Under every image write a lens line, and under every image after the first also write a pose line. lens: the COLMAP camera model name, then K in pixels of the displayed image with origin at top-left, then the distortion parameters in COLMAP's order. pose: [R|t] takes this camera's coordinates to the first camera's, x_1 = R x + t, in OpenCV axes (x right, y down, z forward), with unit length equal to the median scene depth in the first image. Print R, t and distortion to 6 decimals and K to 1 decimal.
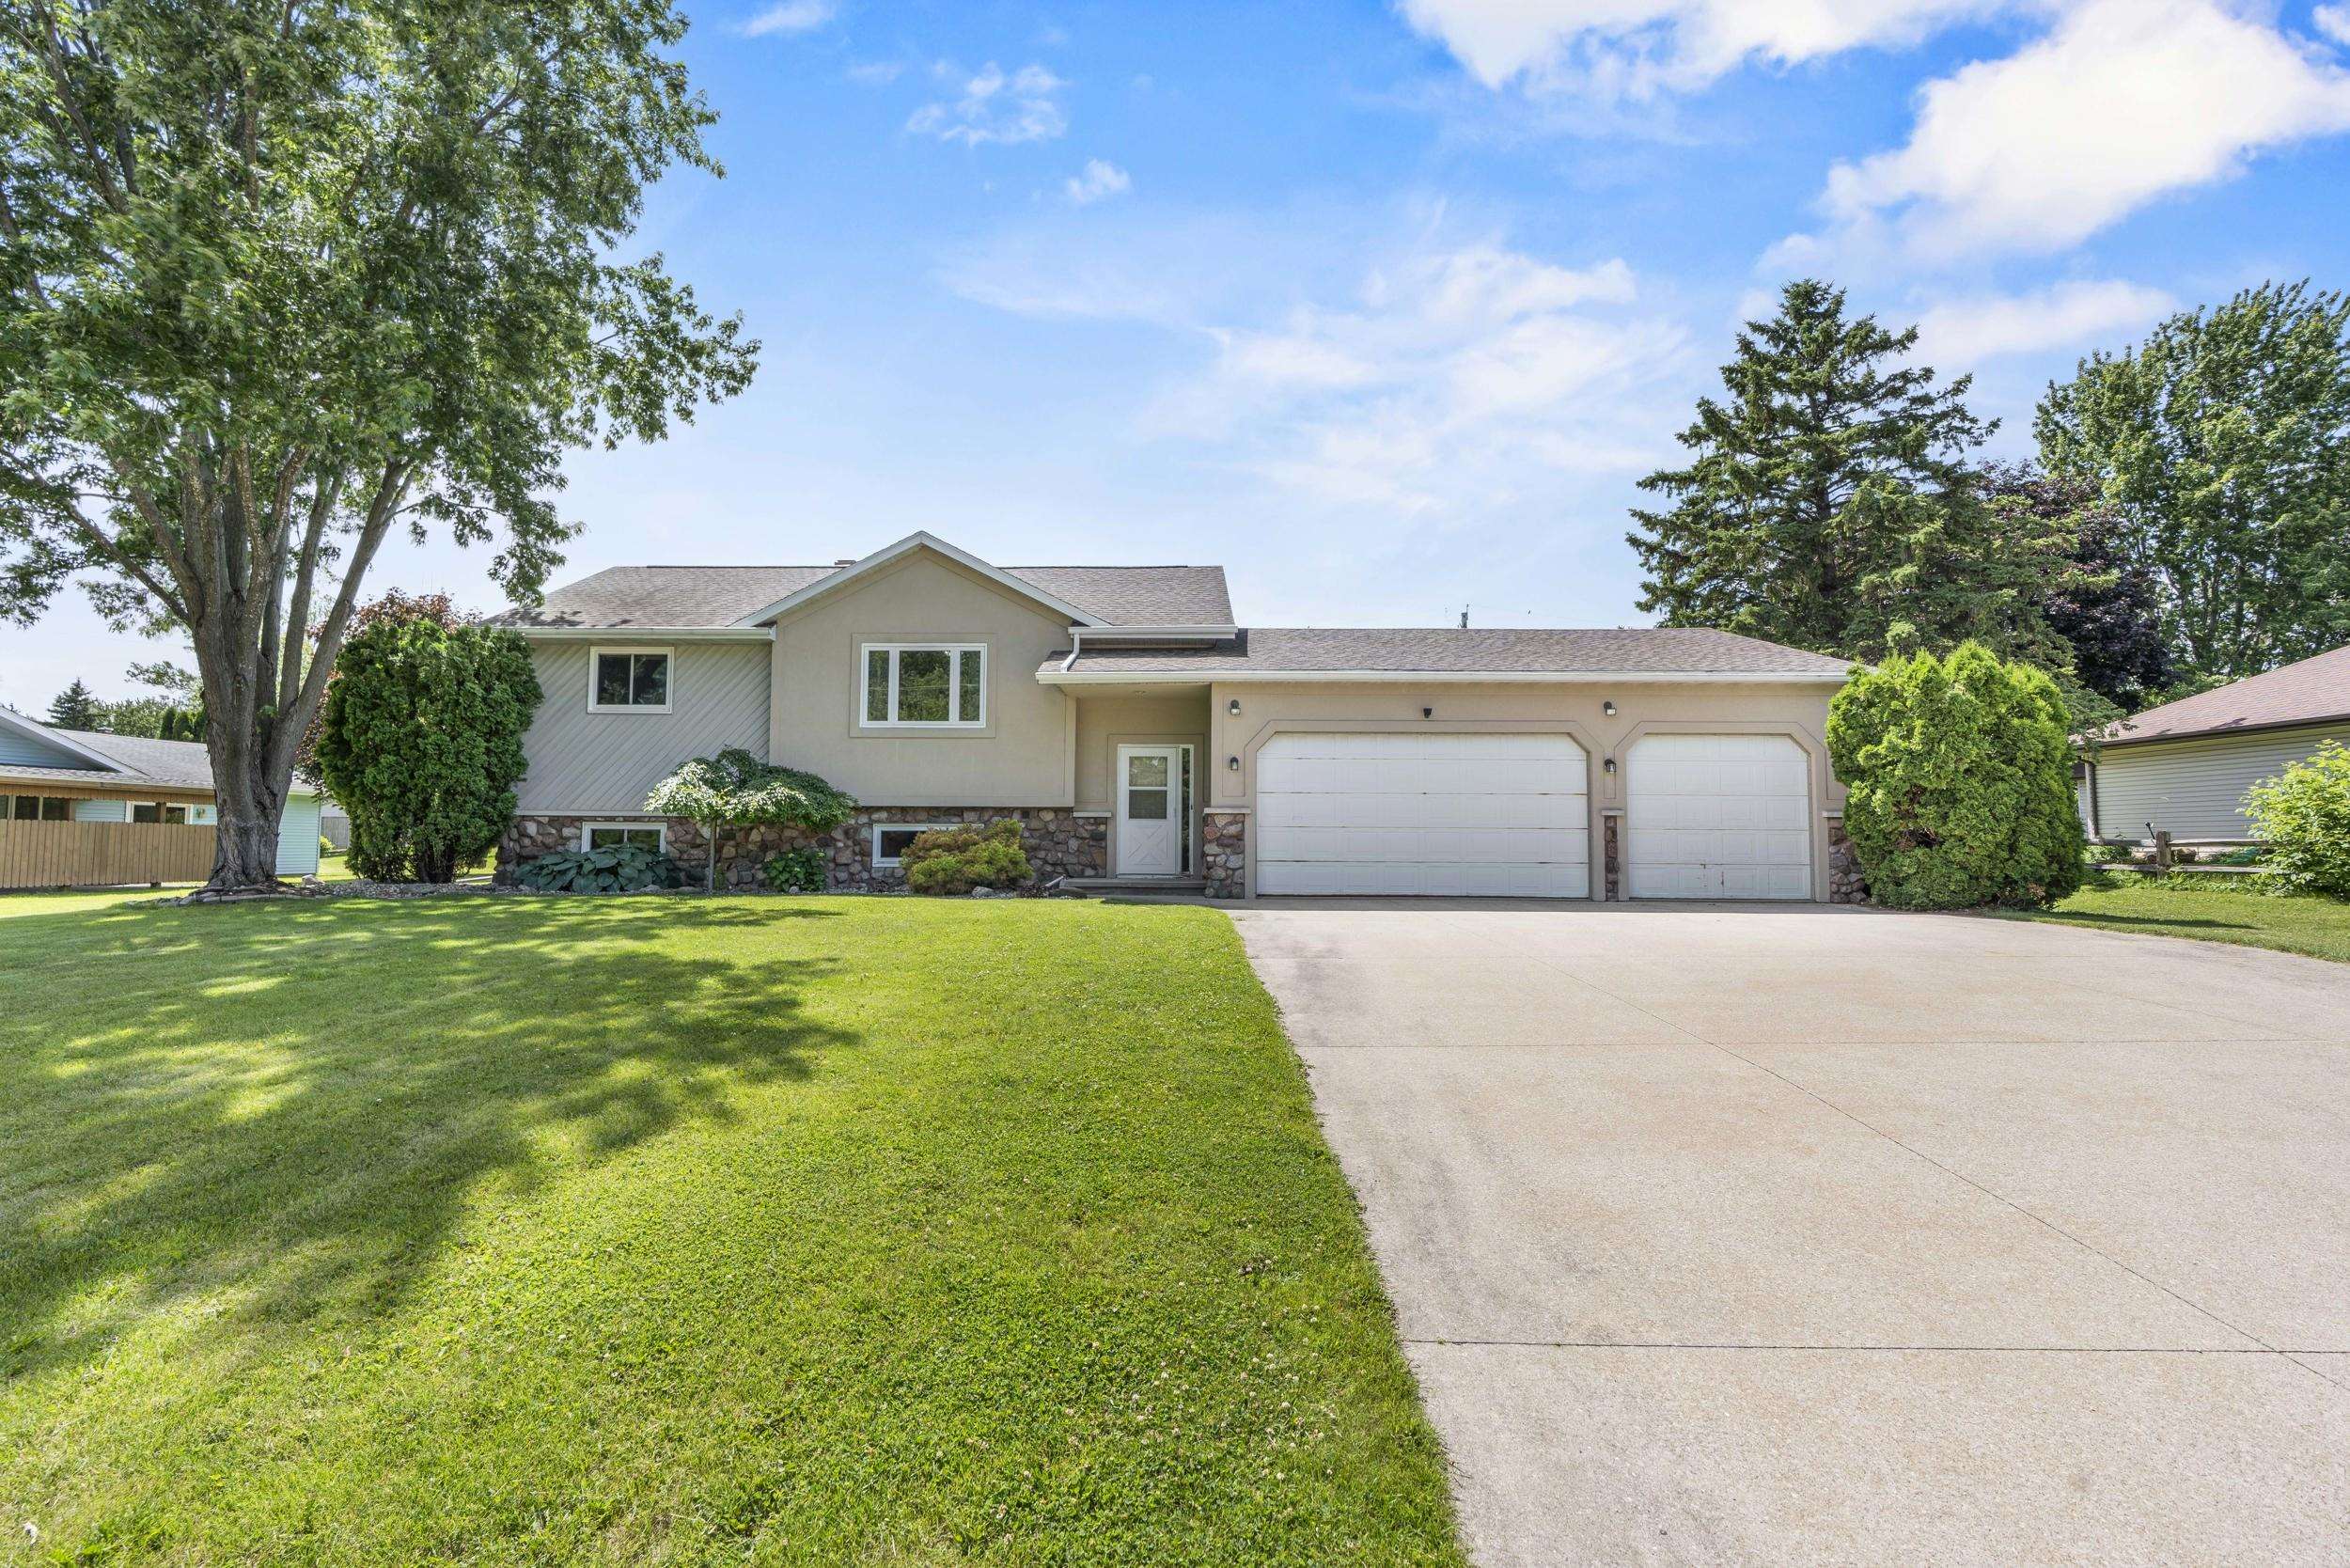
lens RADIAL K [[1072.9, 0, 1175.0], [0, 1072.9, 781.3], [0, 0, 1]] dist [0.000266, -0.000182]
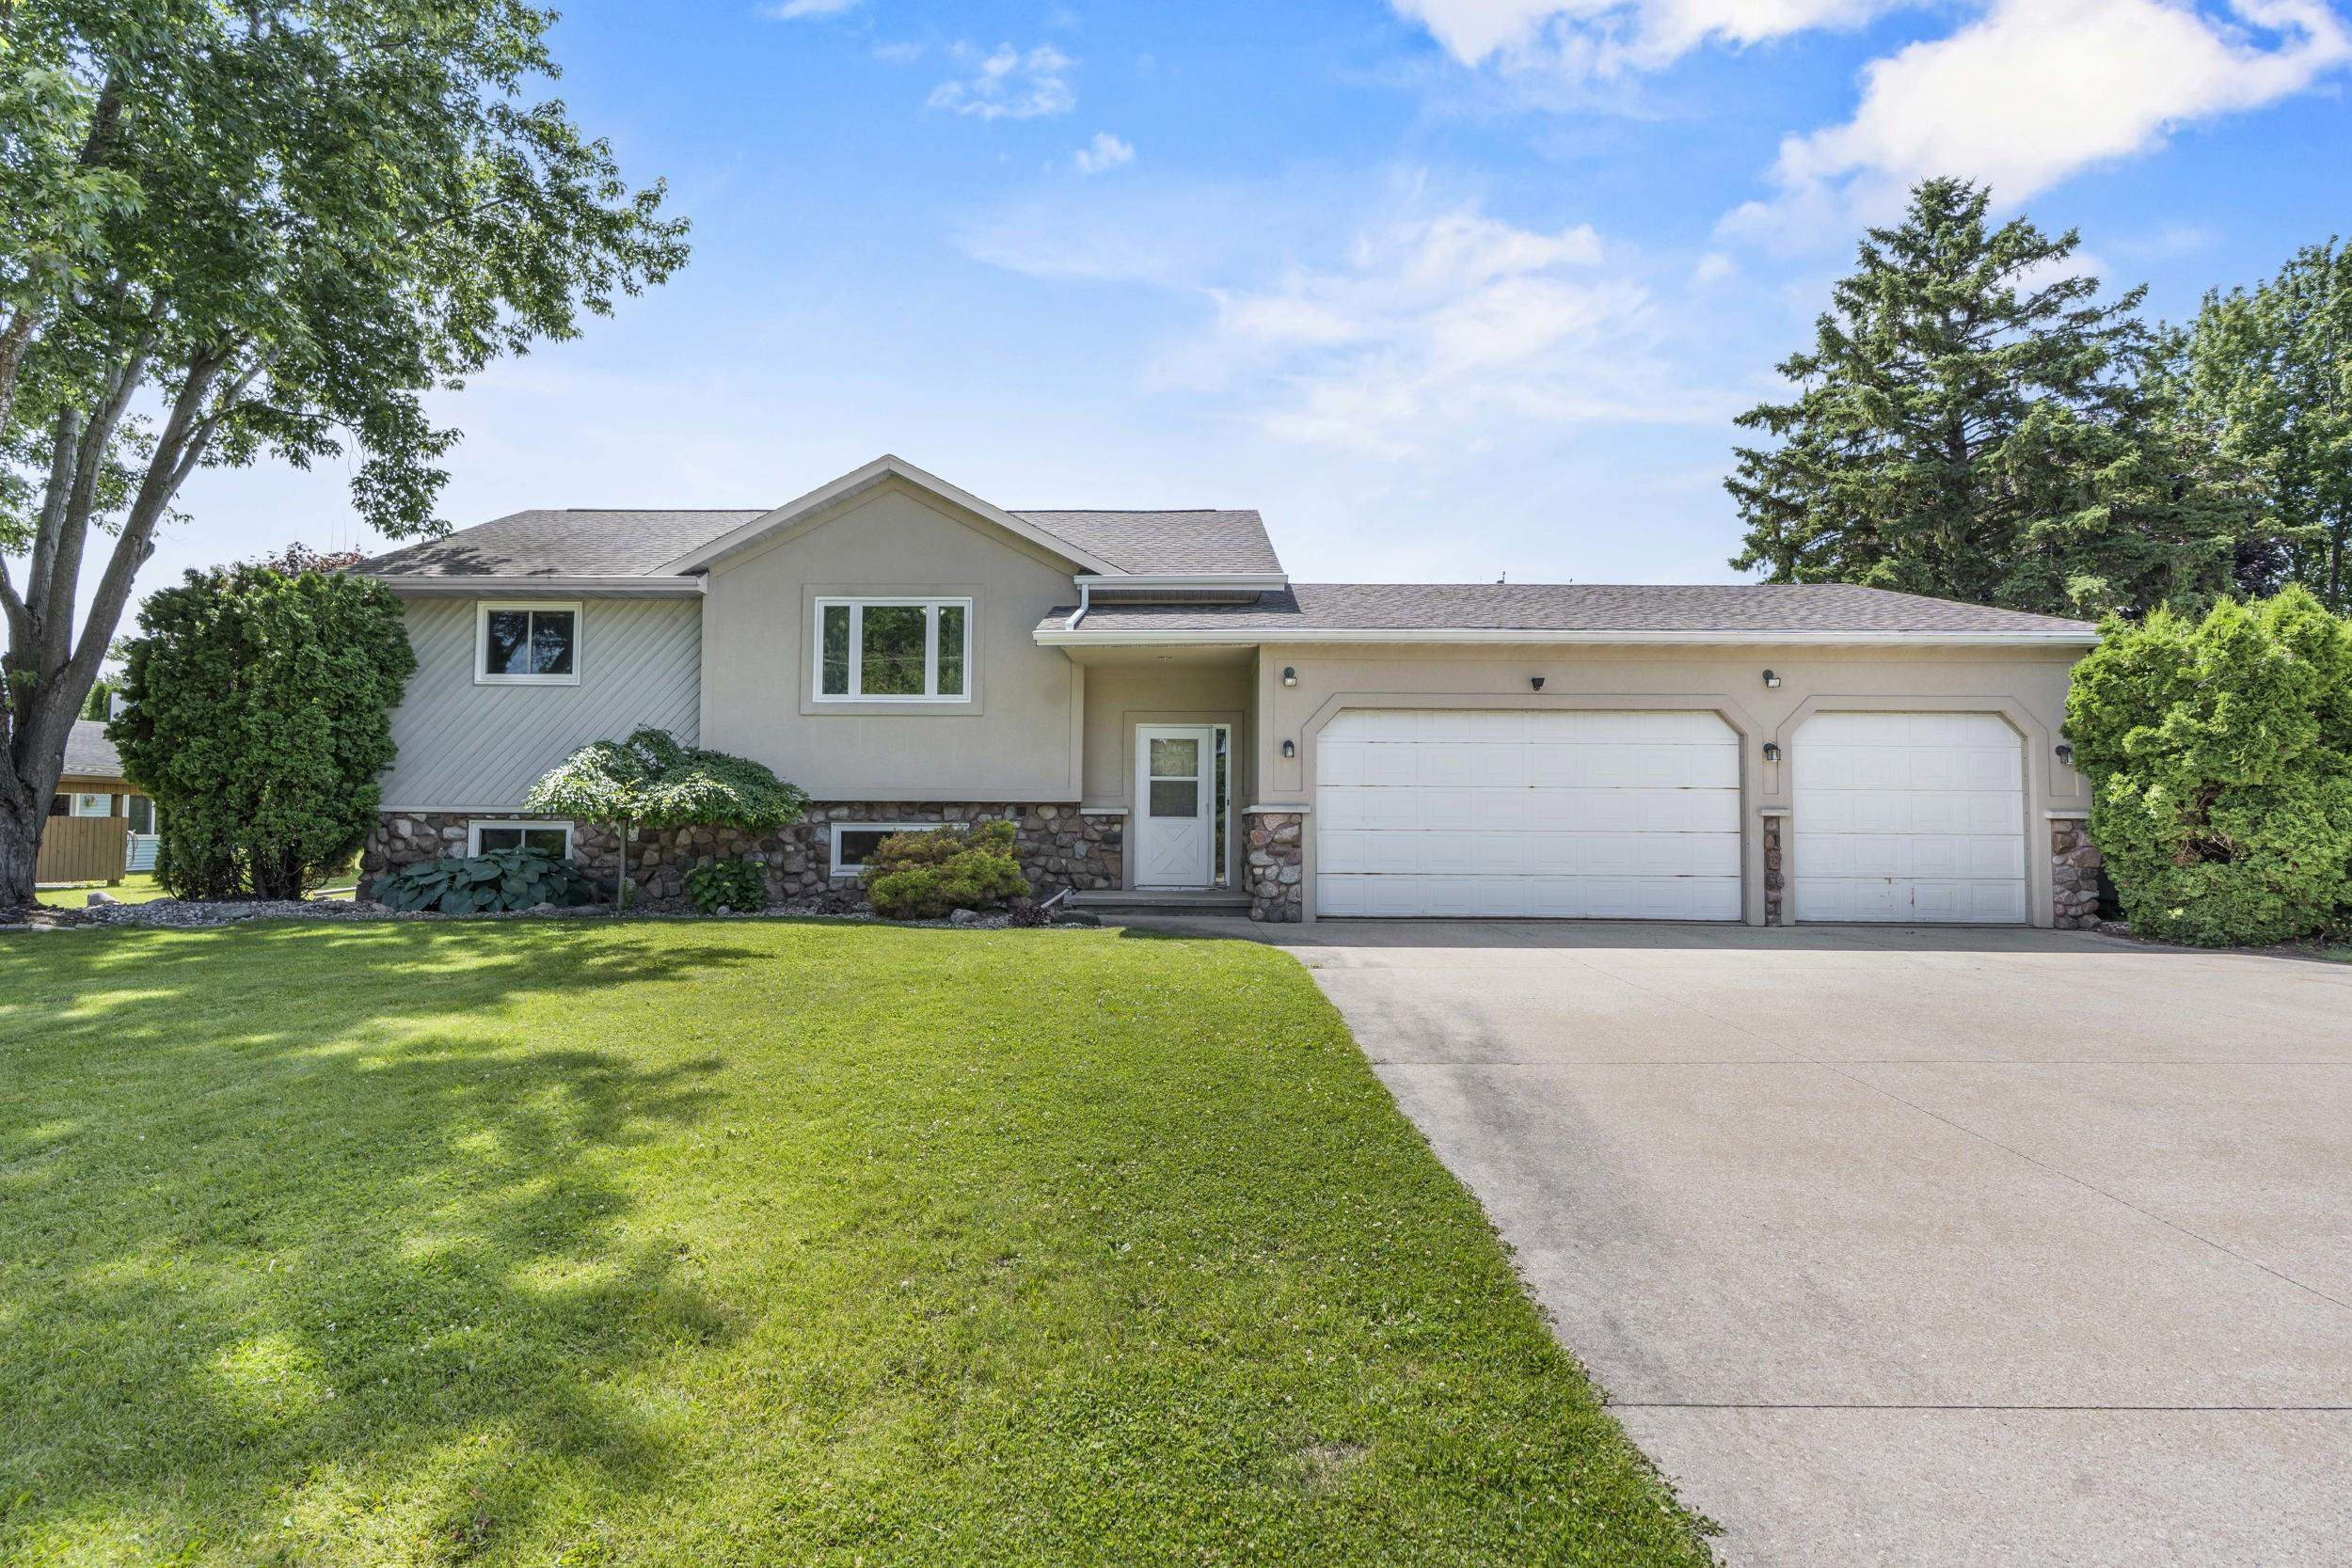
lens RADIAL K [[1073.6, 0, 1176.9], [0, 1073.6, 779.8], [0, 0, 1]] dist [0.000266, -0.000182]
pose [[0.999999, 0.000923, 0.000970, -0.024059], [-0.000941, 0.999833, 0.018270, -0.007628], [-0.000953, -0.018271, 0.999833, 0.201511]]
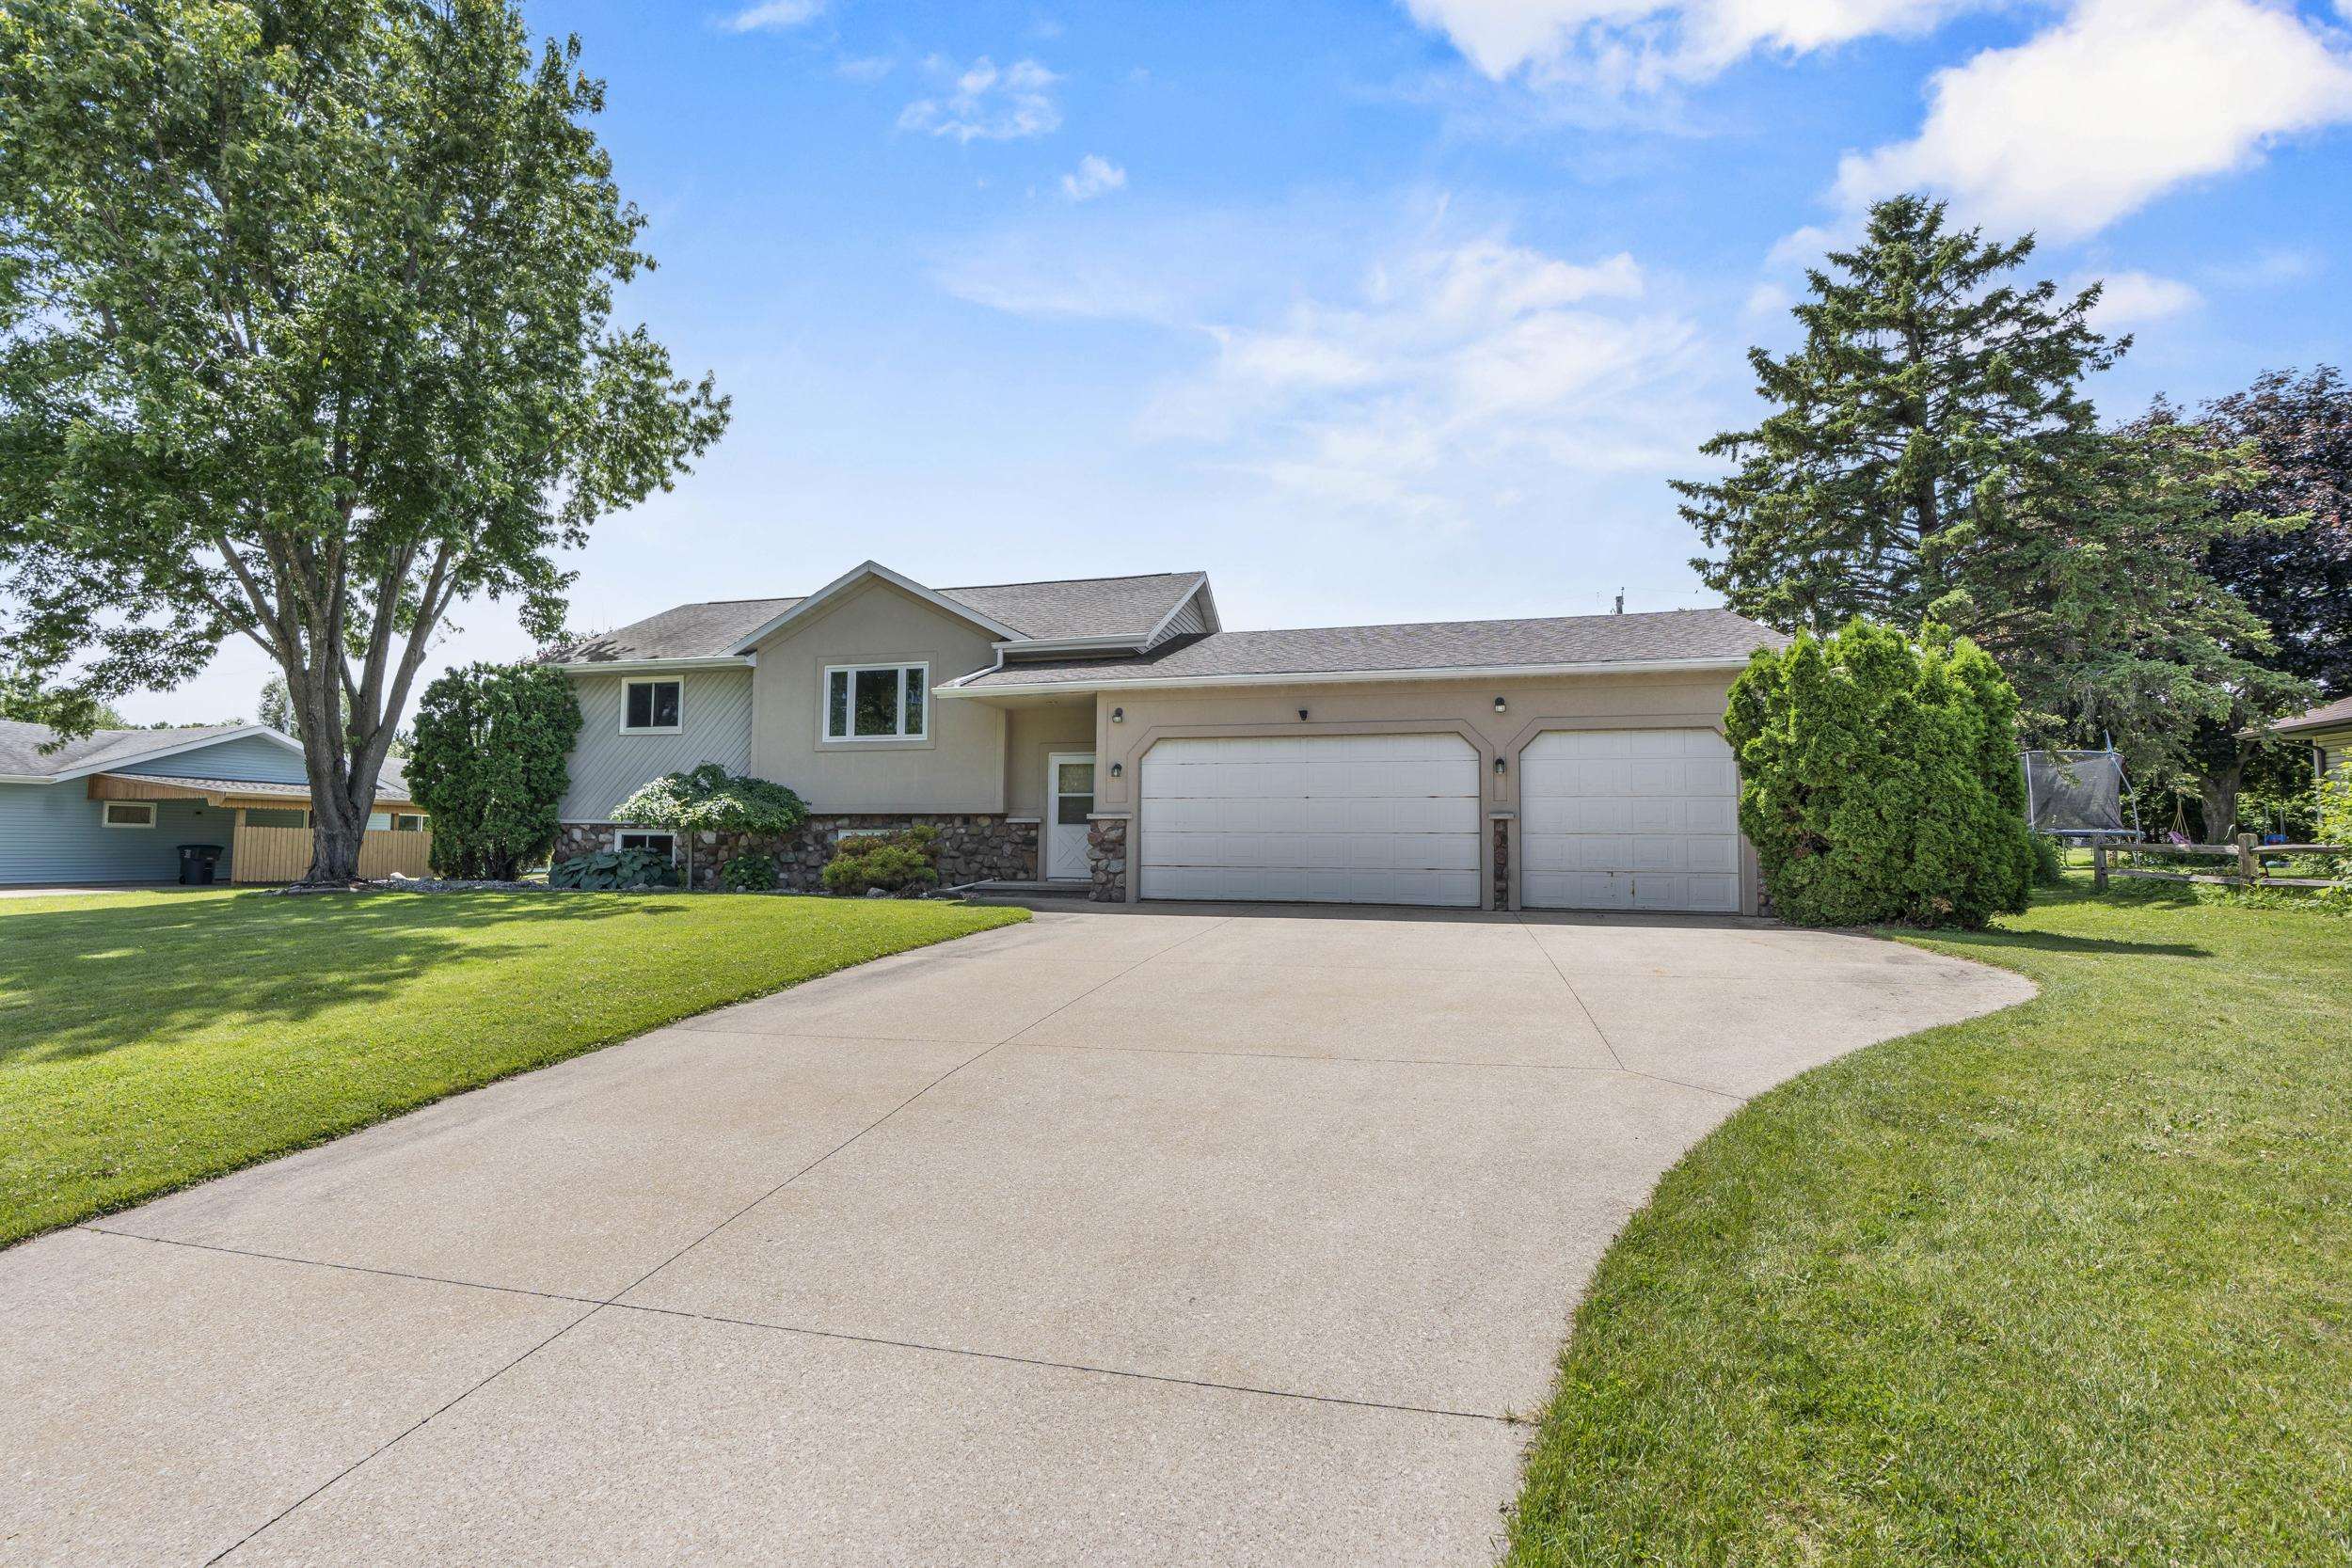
lens RADIAL K [[1073.6, 0, 1176.6], [0, 1073.6, 796.2], [0, 0, 1]] dist [0.000266, -0.000182]
pose [[0.970220, -0.010672, -0.241991, 0.324328], [0.013496, 0.999859, 0.010017, -0.001208], [0.241850, -0.012985, 0.970227, 0.021614]]
